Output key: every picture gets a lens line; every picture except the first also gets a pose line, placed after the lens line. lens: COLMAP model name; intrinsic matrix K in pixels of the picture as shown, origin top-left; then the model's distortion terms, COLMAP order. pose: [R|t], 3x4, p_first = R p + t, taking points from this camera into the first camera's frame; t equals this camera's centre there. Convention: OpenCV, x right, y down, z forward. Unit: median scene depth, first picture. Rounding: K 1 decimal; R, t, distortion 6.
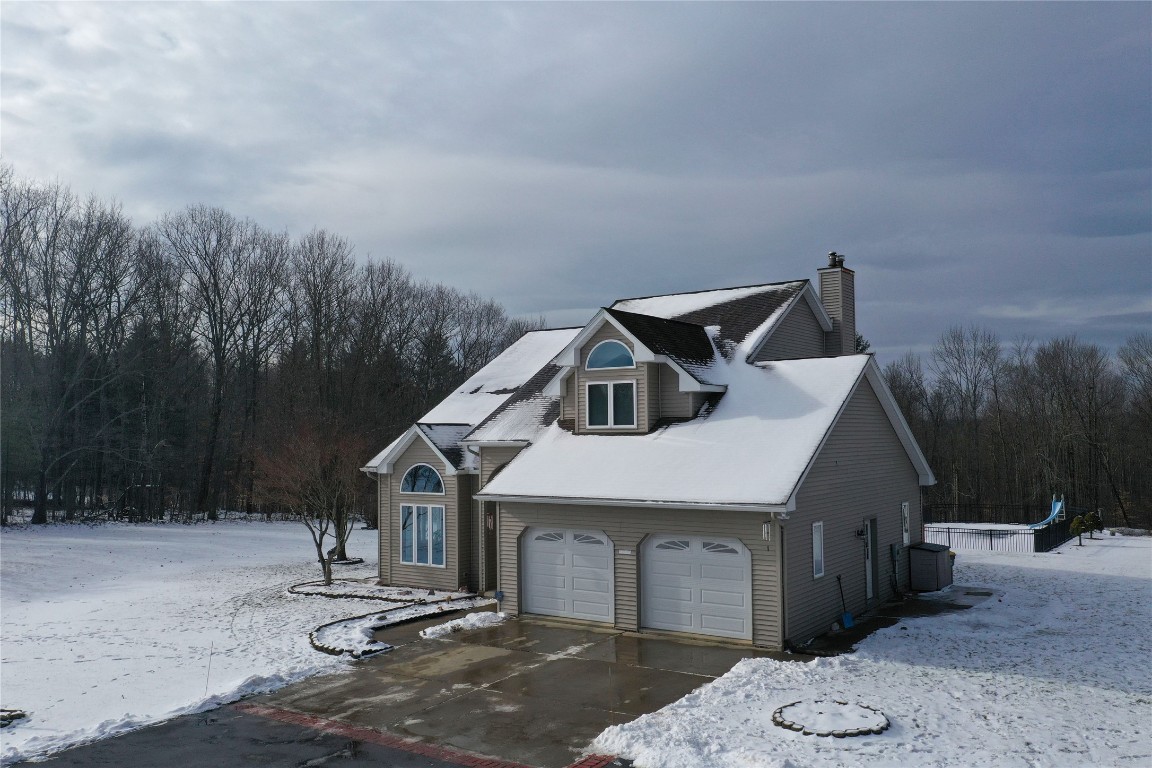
lens RADIAL K [[933.6, 0, 576.0], [0, 933.6, 384.5], [0, 0, 1]] dist [-0.010457, 0.008044]
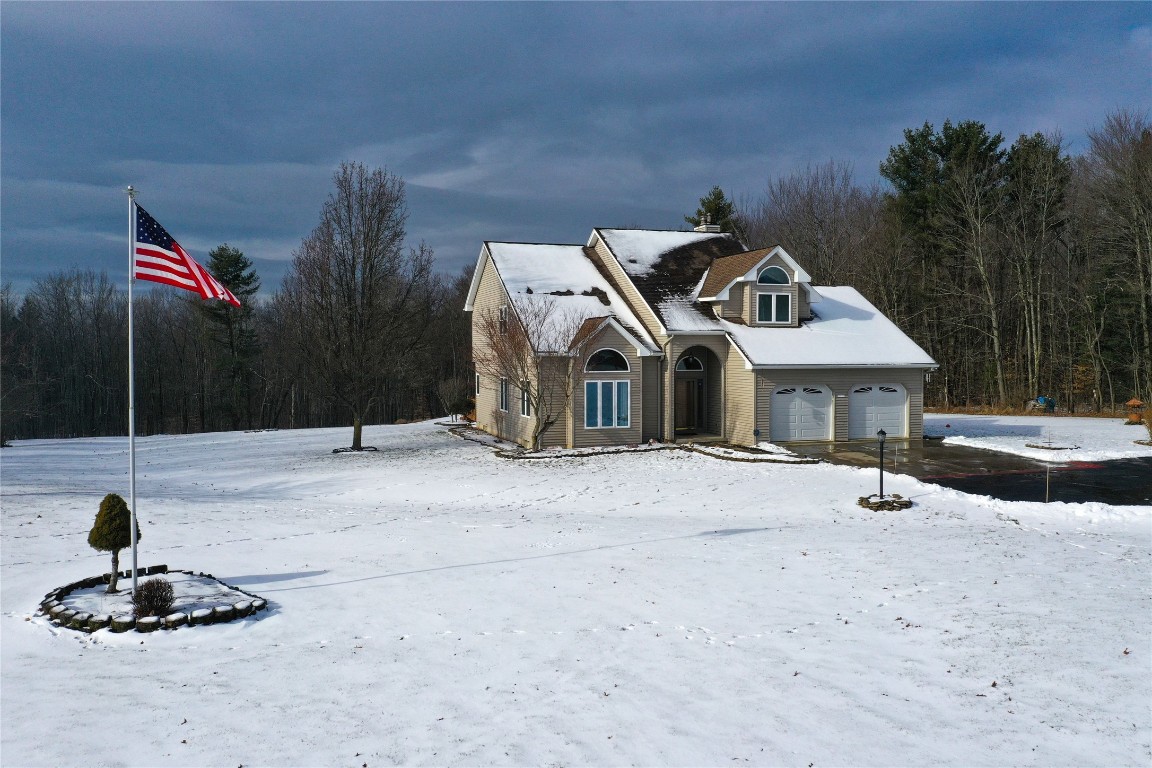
lens RADIAL K [[933.6, 0, 575.2], [0, 933.6, 382.6], [0, 0, 1]] dist [-0.010457, 0.008044]
pose [[0.626503, -0.014244, 0.779289, -1.373876], [-0.044770, 0.997525, 0.054226, 0.075703], [-0.778132, -0.068862, 0.624315, 0.286072]]
